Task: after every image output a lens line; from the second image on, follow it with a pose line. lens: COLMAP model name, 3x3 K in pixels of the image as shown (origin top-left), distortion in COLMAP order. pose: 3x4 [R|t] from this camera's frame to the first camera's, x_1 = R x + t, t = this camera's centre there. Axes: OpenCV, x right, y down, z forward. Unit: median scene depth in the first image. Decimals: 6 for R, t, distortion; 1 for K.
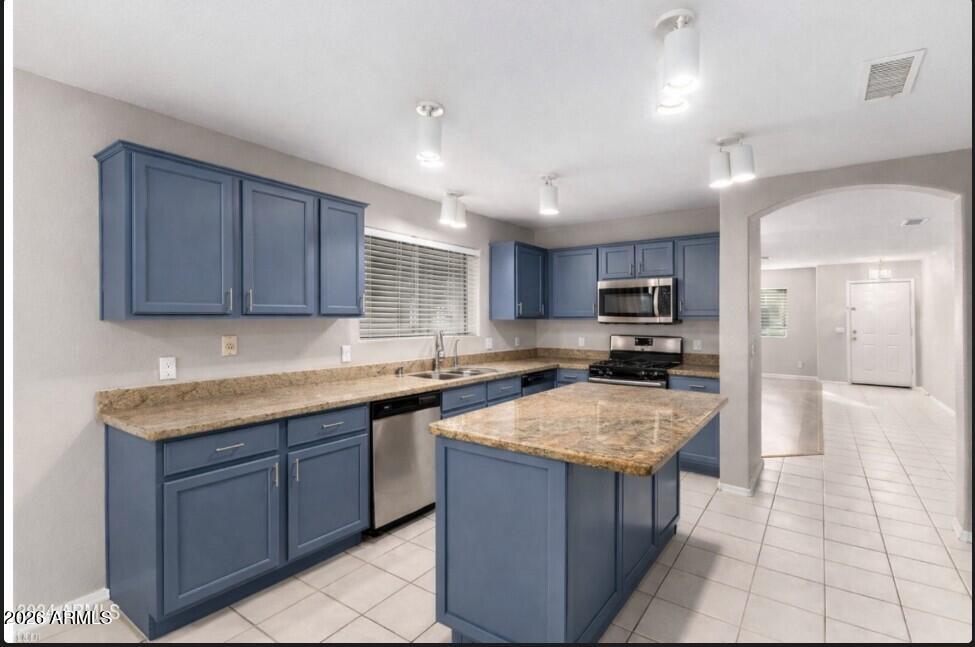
lens RADIAL K [[452.9, 0, 496.3], [0, 452.9, 314.0], [0, 0, 1]] dist [-0.007433, 0.001384]
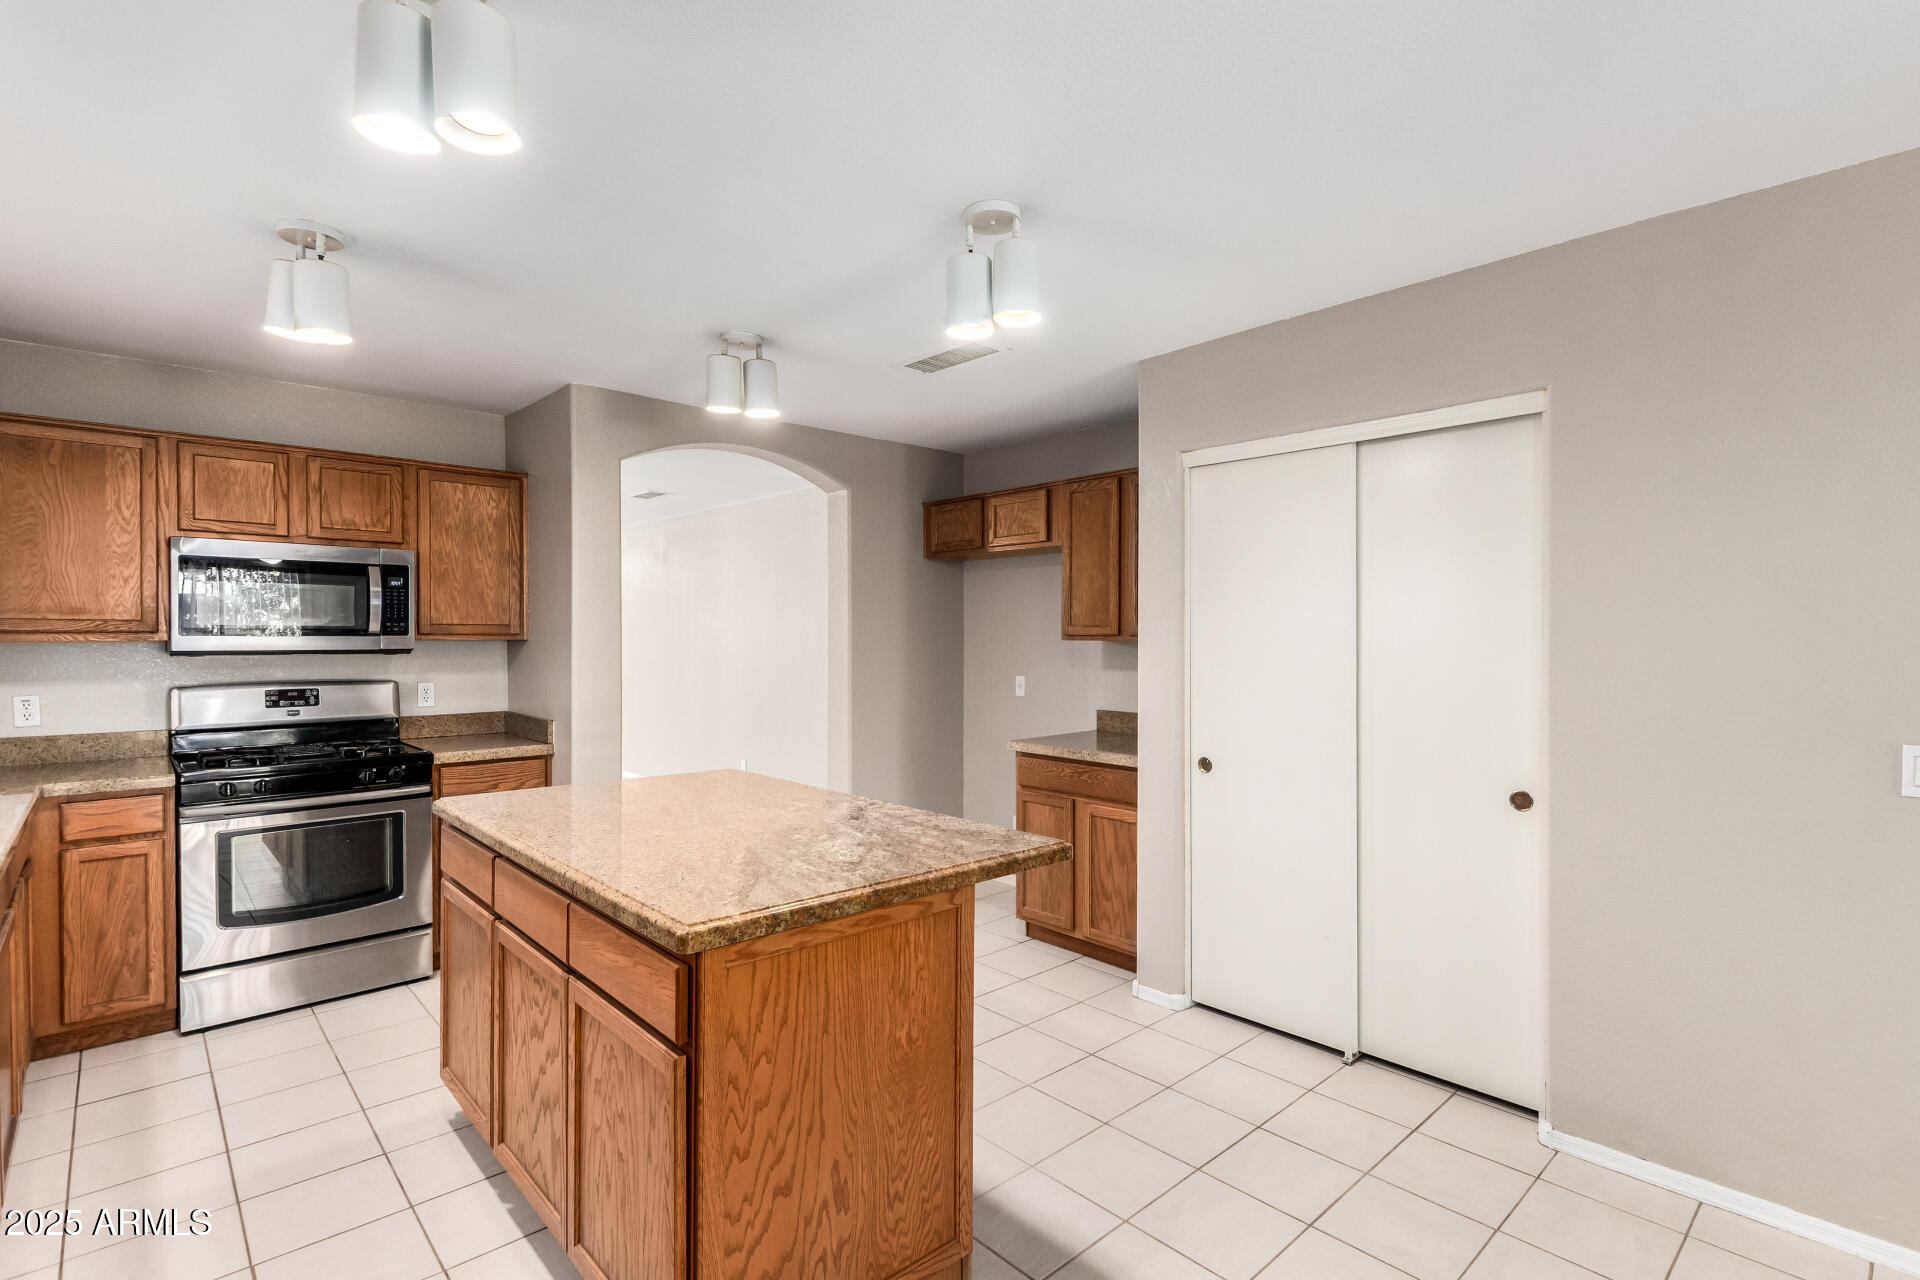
lens RADIAL K [[905.3, 0, 981.3], [0, 905.3, 644.0], [0, 0, 1]] dist [0.011375, -0.005059]
pose [[0.195762, -0.009521, 0.980605, -0.374898], [-0.007928, 0.999905, 0.011291, -0.000612], [-0.980619, -0.009985, 0.195667, 0.275935]]
